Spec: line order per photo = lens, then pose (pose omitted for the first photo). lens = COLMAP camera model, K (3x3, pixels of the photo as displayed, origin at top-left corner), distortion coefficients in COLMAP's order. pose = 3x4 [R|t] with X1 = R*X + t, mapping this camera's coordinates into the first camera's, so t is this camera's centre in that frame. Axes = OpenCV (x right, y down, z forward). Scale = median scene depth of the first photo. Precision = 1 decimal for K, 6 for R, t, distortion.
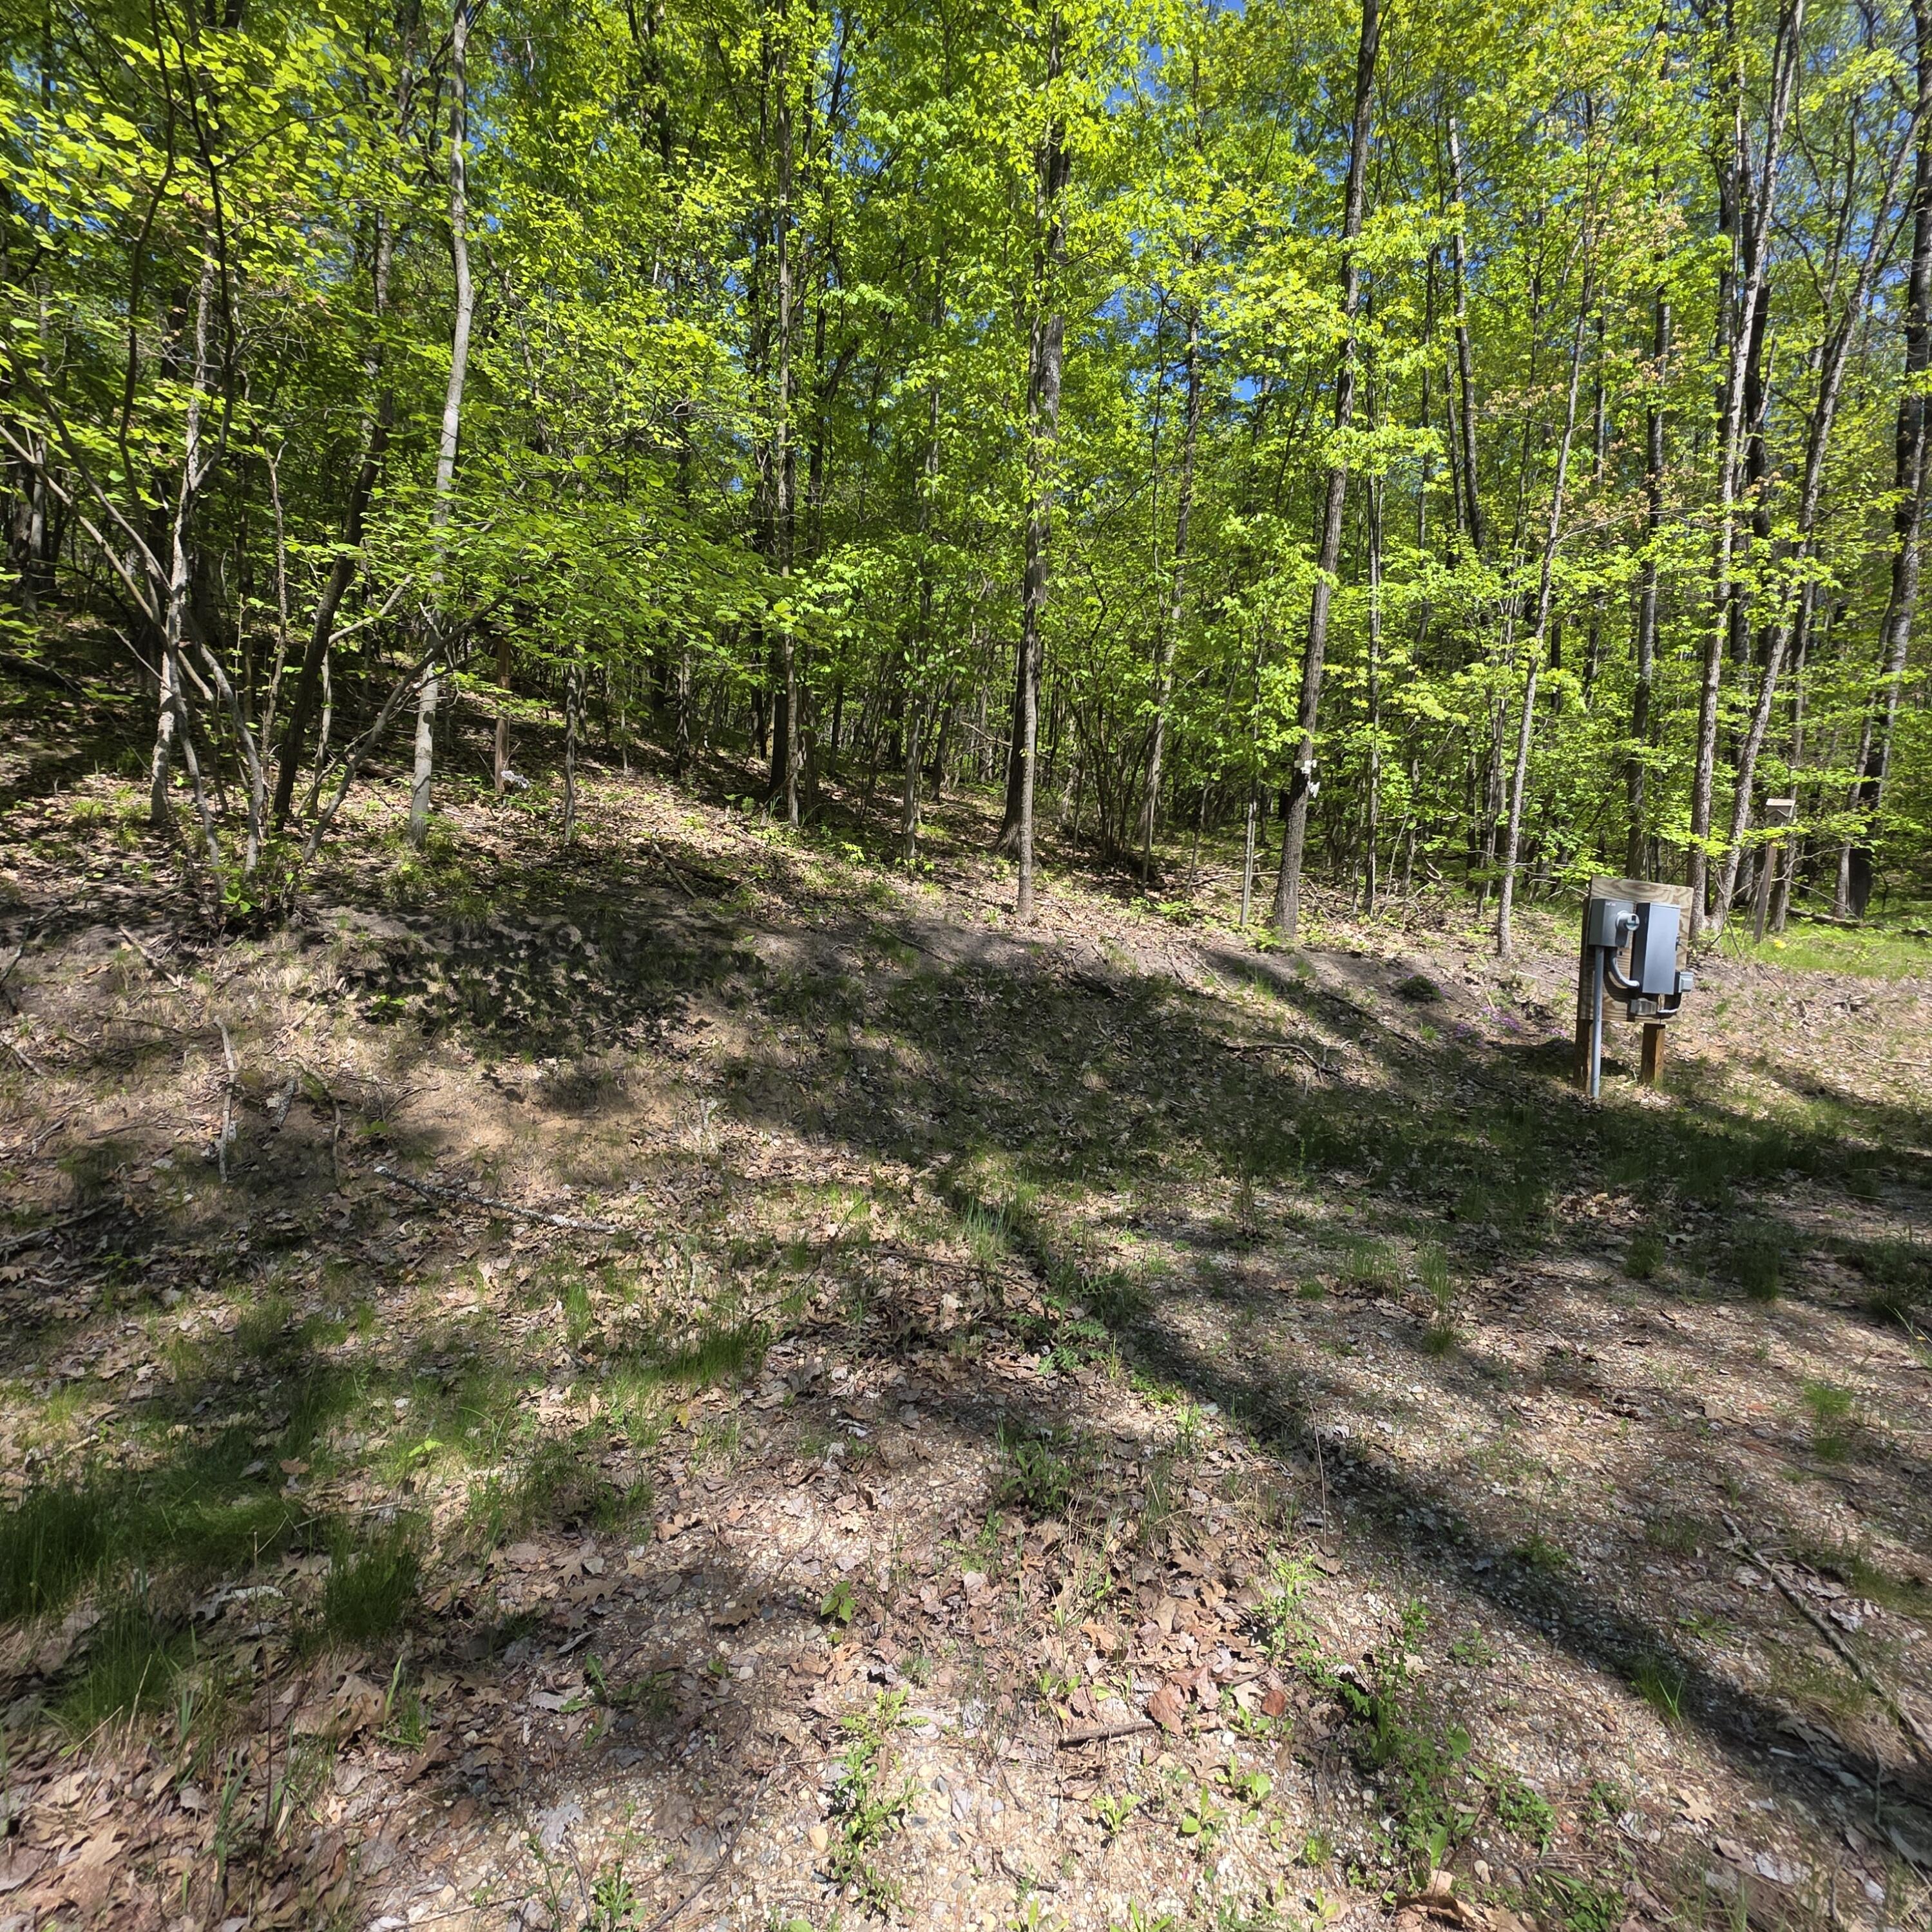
lens RADIAL K [[1034.7, 0, 968.3], [0, 1034.7, 951.5], [0, 0, 1]] dist [0.008153, -0.001563]
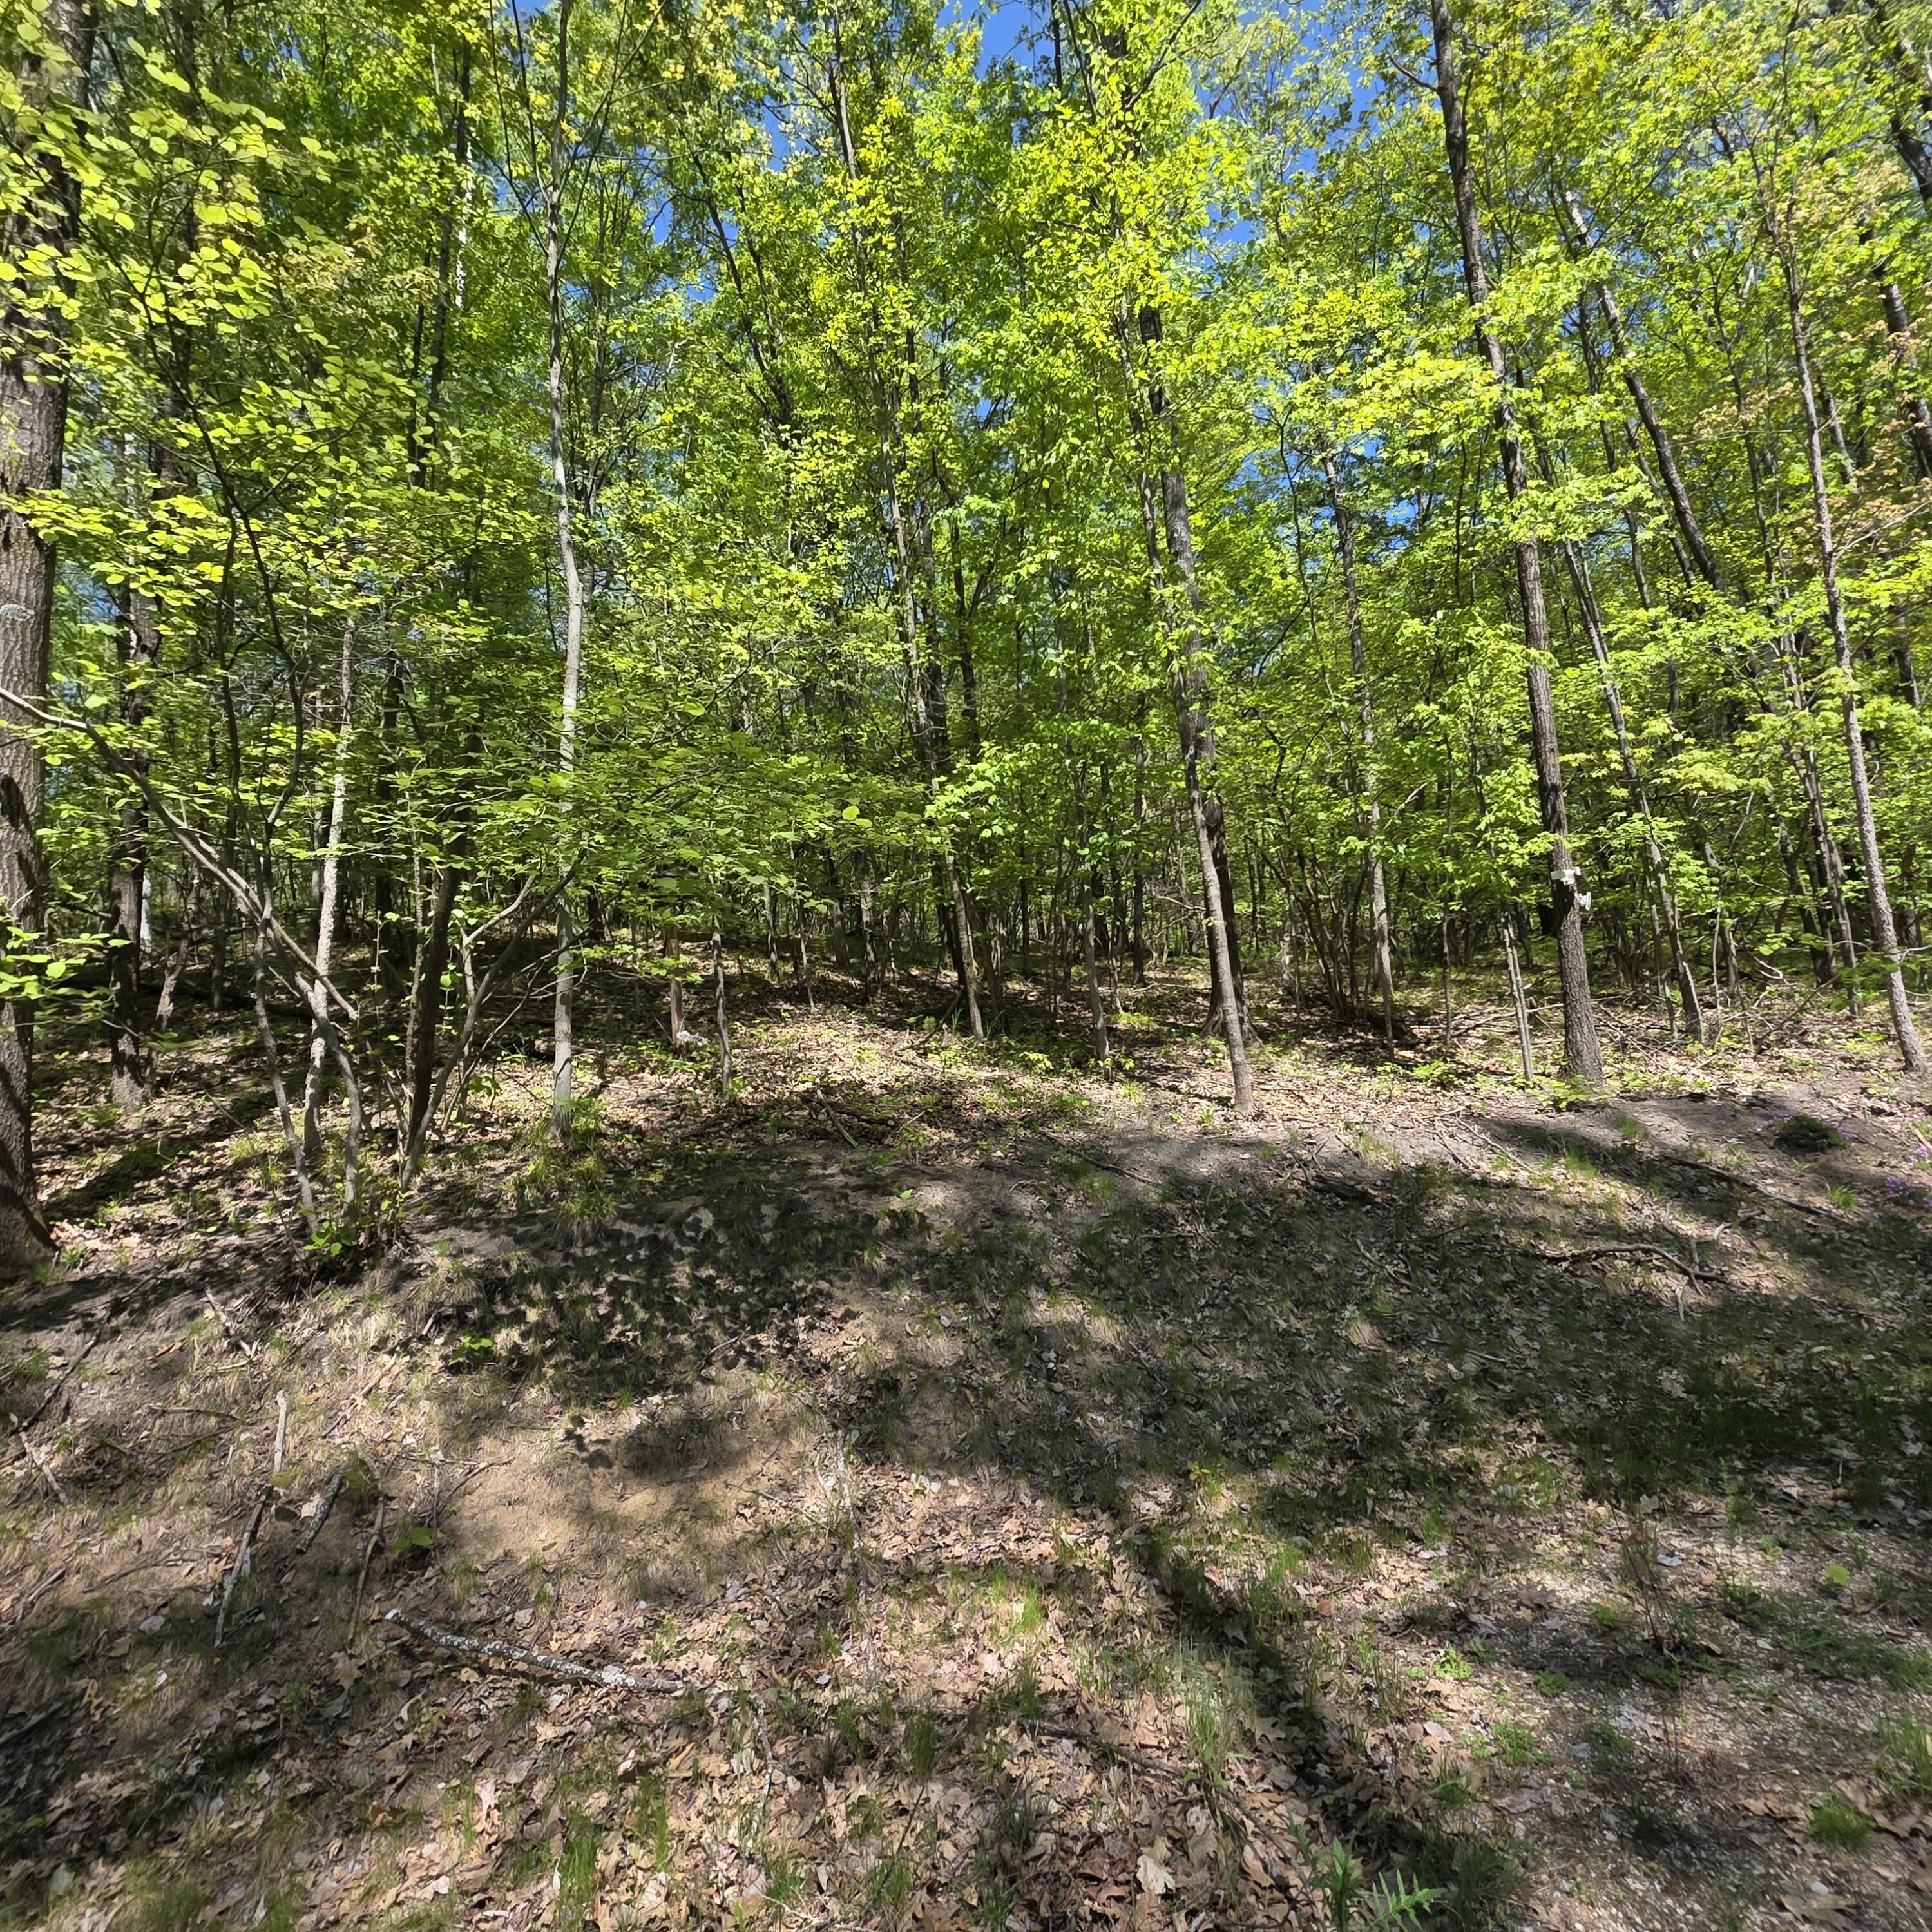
lens RADIAL K [[1028.1, 0, 964.1], [0, 1028.1, 948.9], [0, 0, 1]] dist [0.009726, -0.002023]
pose [[0.961687, -0.169760, -0.215266, 0.036388], [0.128072, 0.972459, -0.194734, -0.027365], [0.242395, 0.159704, 0.956943, 0.124441]]
